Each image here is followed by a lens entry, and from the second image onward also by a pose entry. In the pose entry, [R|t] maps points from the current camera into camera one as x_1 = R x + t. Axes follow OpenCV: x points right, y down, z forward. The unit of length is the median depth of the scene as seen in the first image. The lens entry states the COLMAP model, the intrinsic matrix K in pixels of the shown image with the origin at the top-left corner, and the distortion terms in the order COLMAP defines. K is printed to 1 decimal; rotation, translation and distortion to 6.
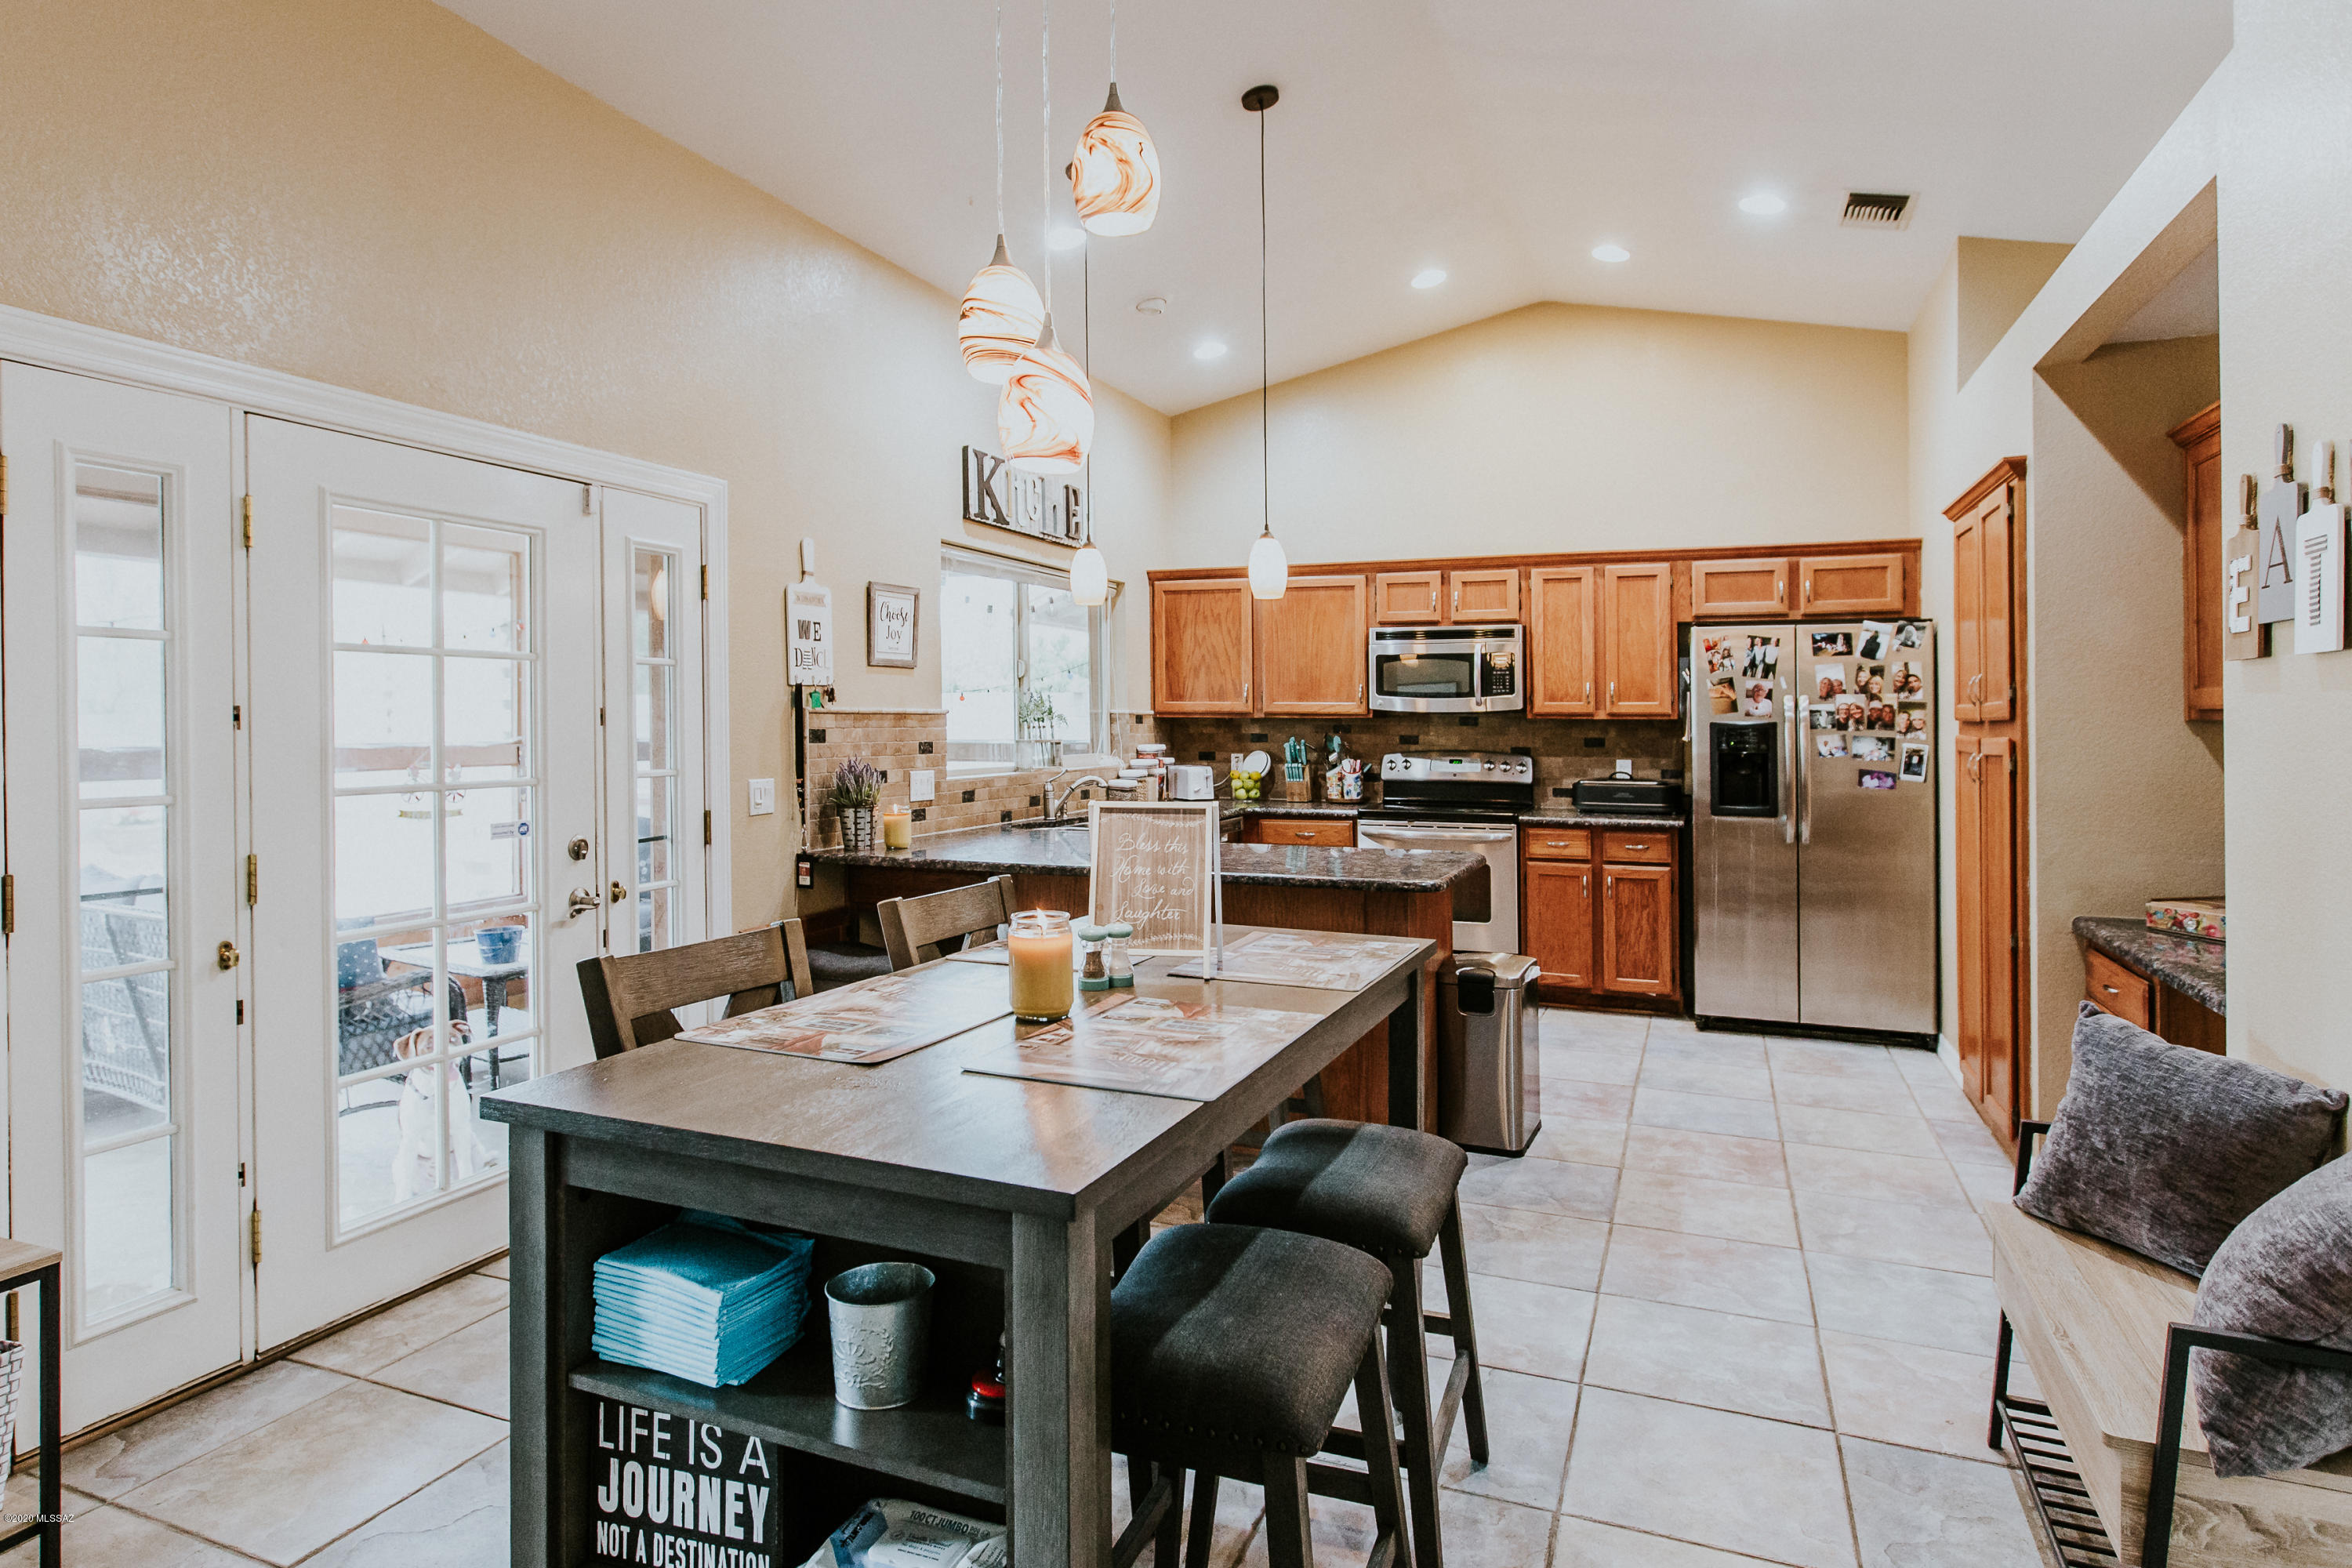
lens RADIAL K [[1370.5, 0, 1080.7], [0, 1370.5, 706.5], [0, 0, 1]] dist [-0.002272, -0.001481]
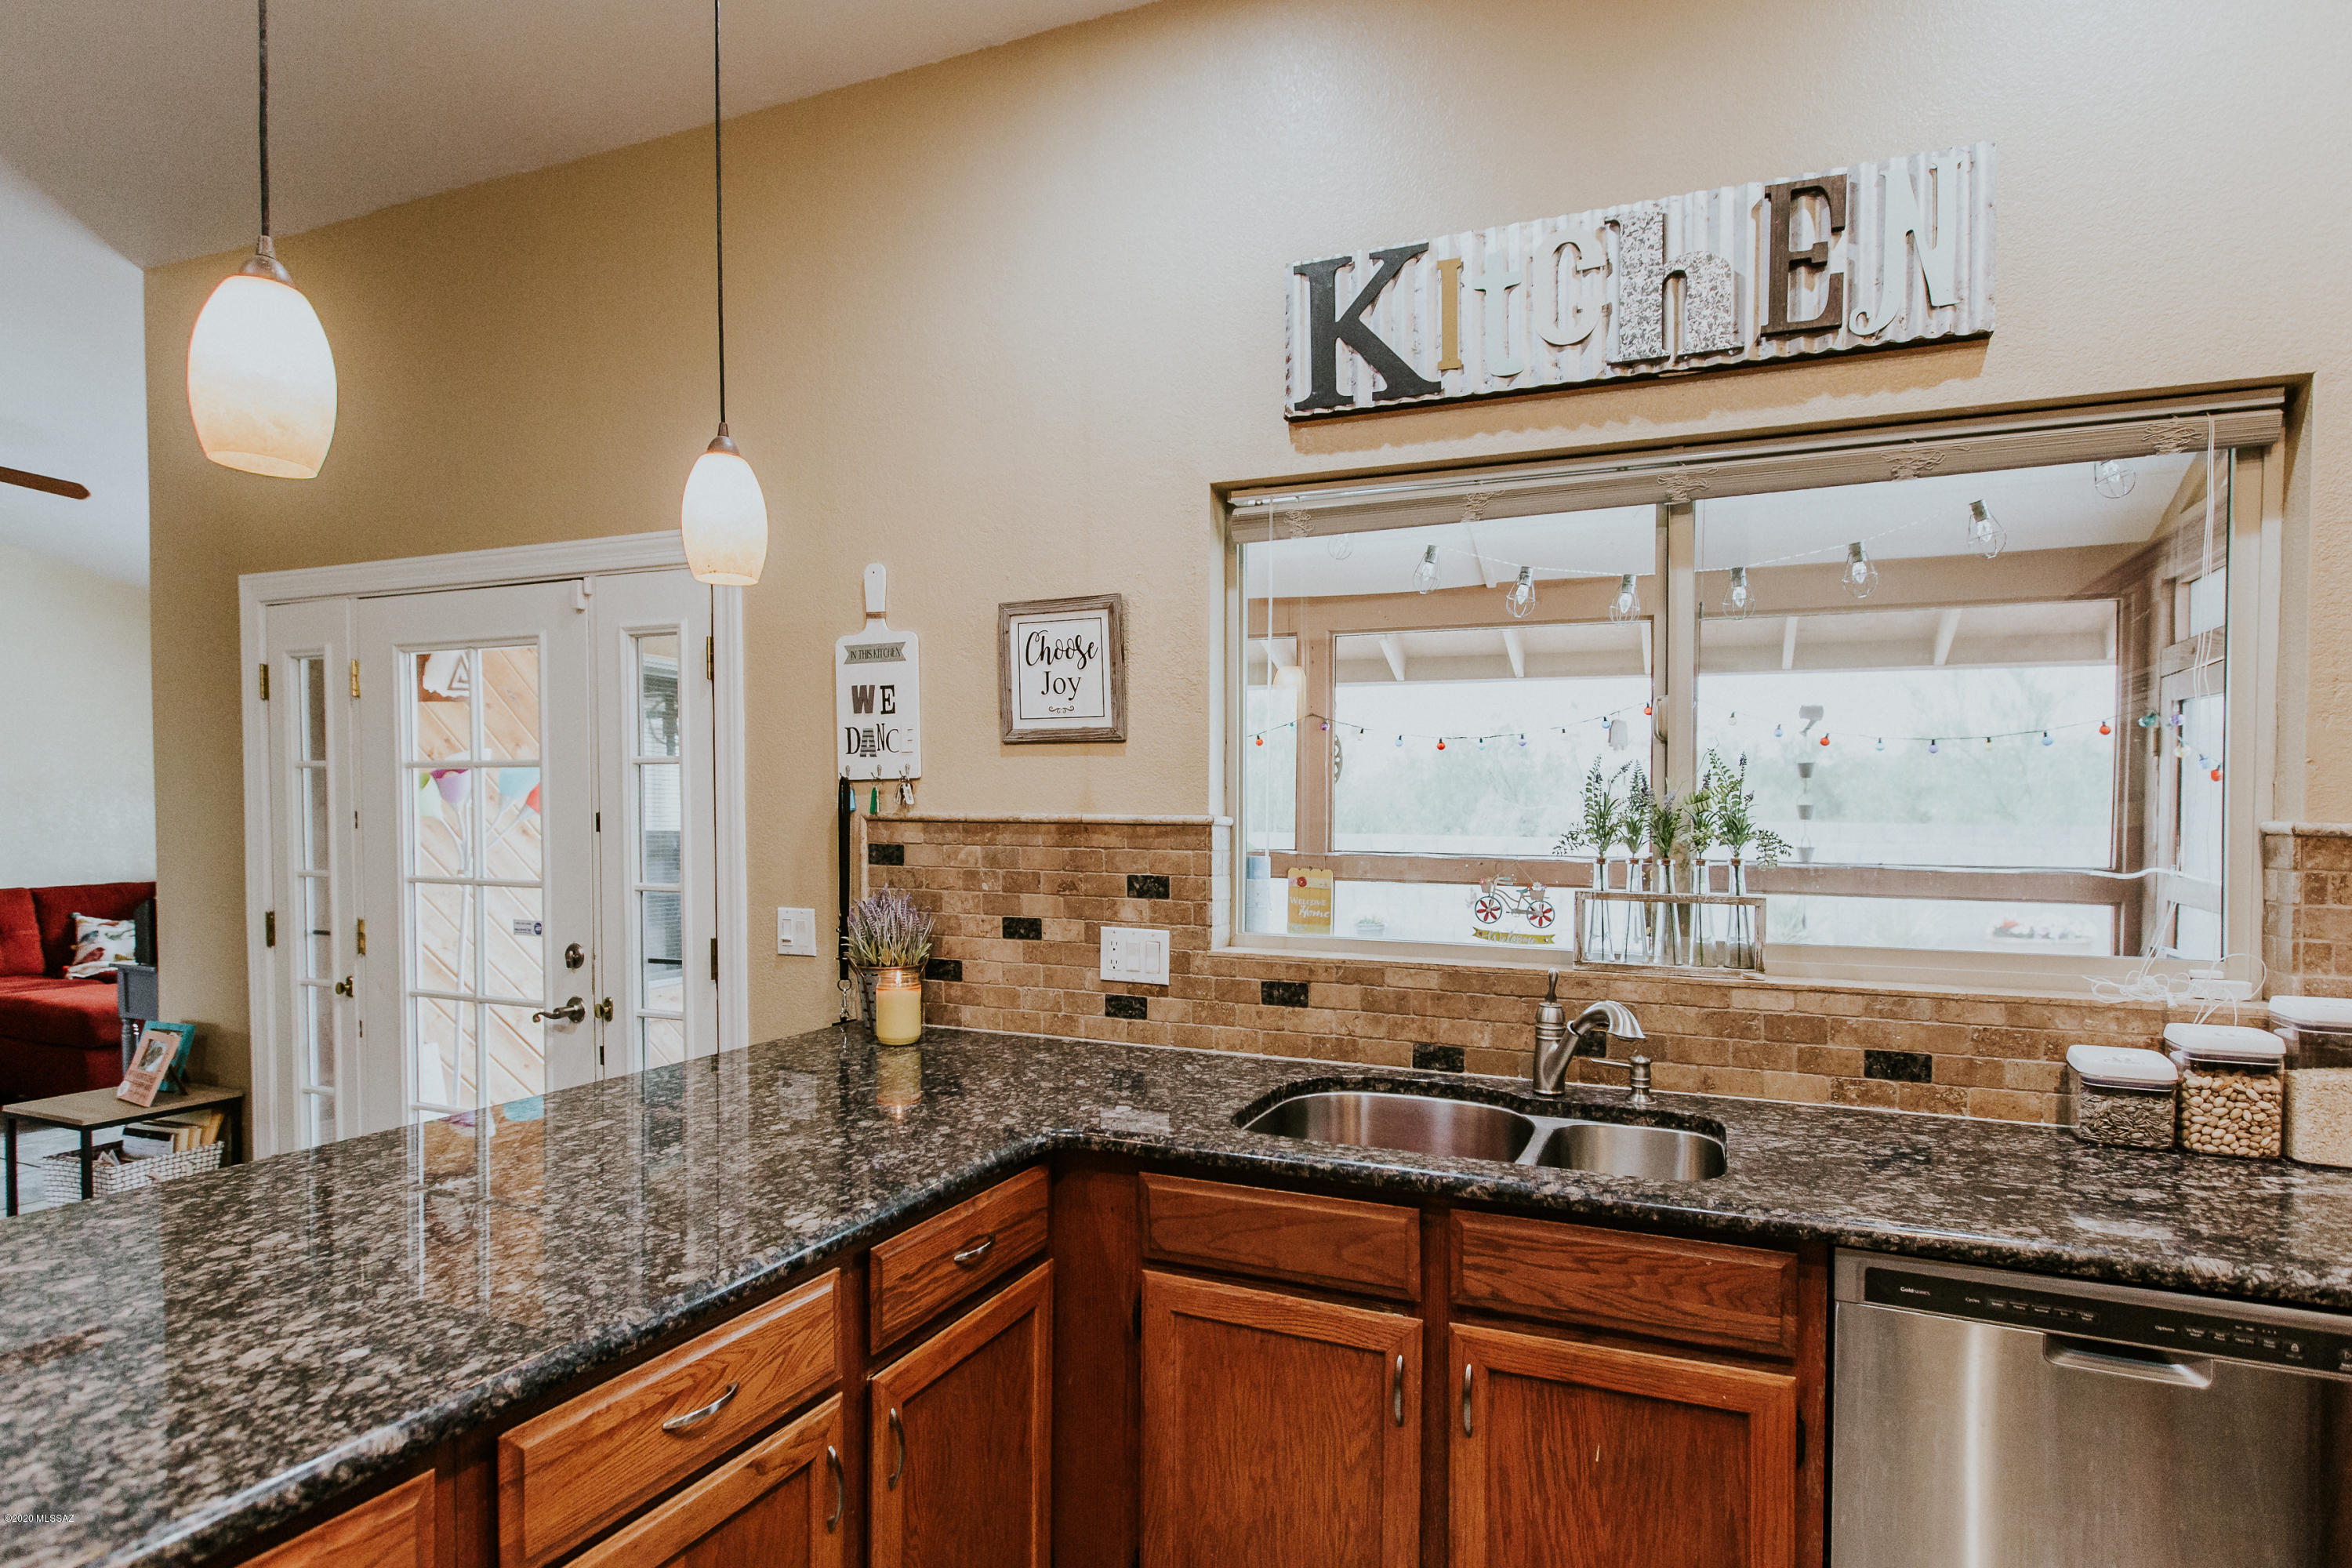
lens RADIAL K [[1188.3, 0, 1185.2], [0, 1188.3, 866.3], [0, 0, 1]] dist [0.003585, 0.000478]
pose [[0.061373, 0.041391, -0.997256, 0.352132], [0.000053, 0.999140, 0.041472, 0.002087], [0.998115, -0.002598, 0.061318, 0.959361]]
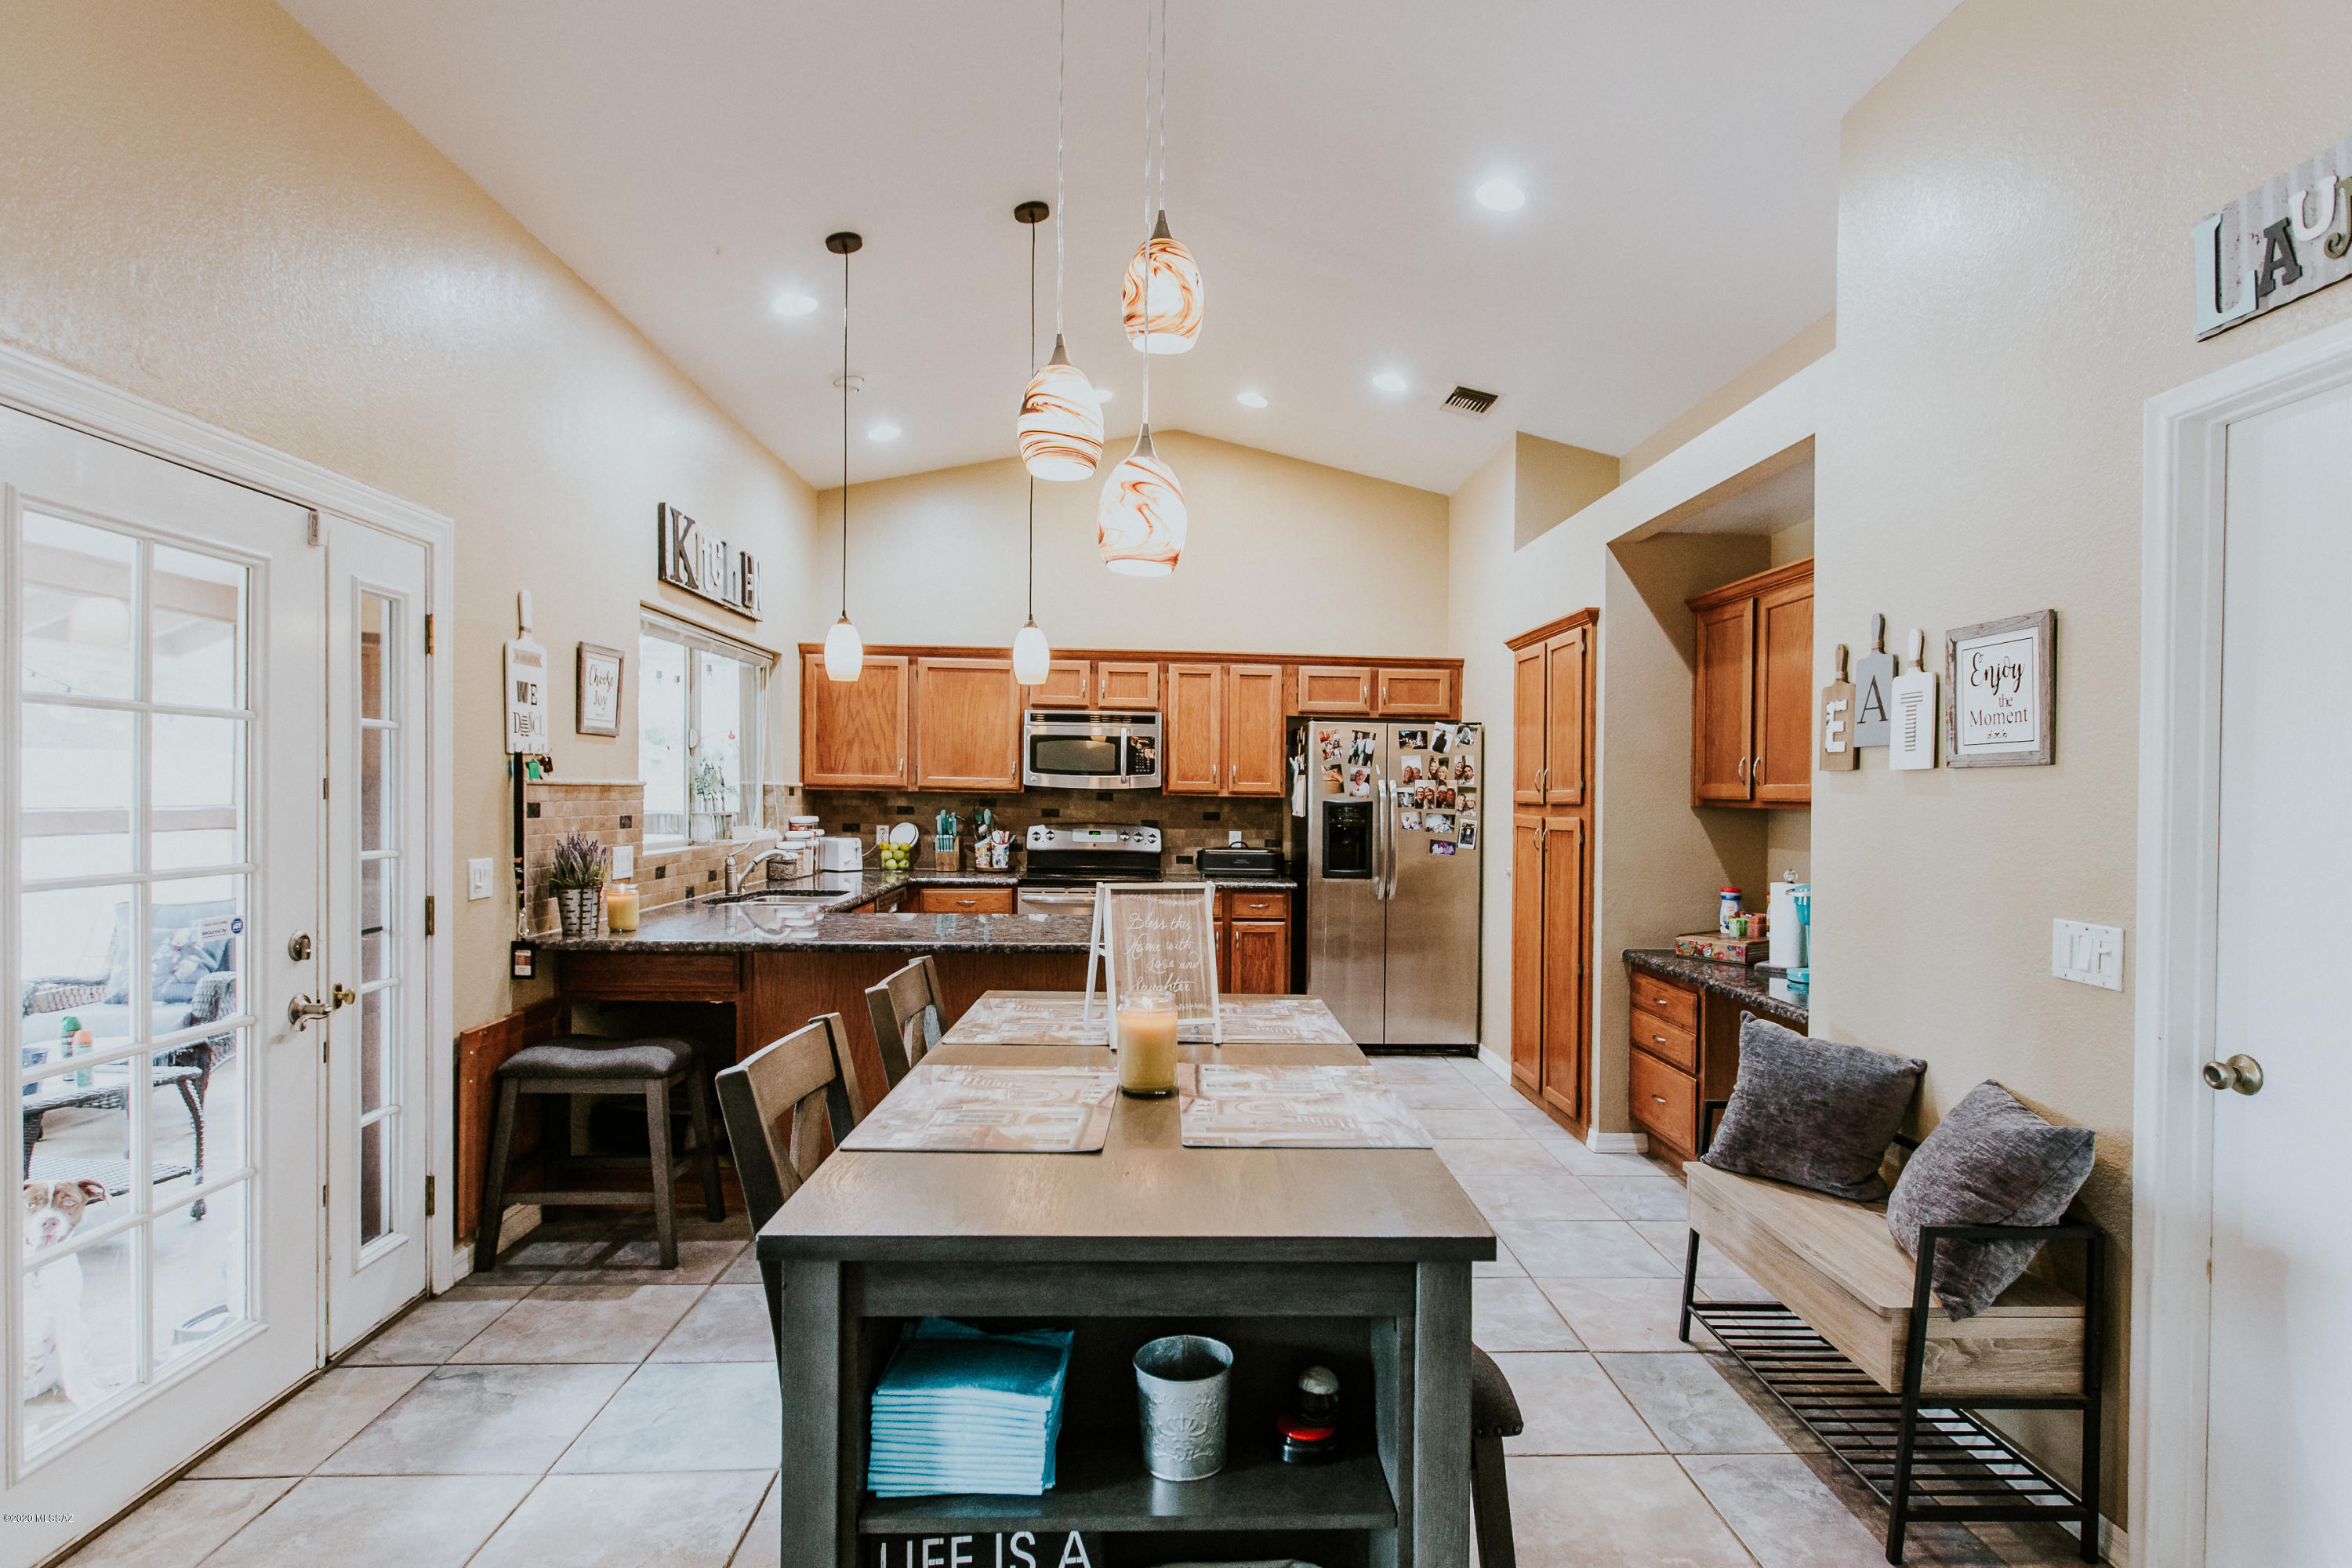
lens RADIAL K [[1305.2, 0, 1176.0], [0, 1305.2, 784.0], [0, 0, 1]] dist [-0.026225, 0.023219]
pose [[0.891313, 0.013720, 0.453180, -0.175806], [-0.017274, 0.999844, 0.003704, -0.005423], [-0.453059, -0.011129, 0.891411, 0.036693]]
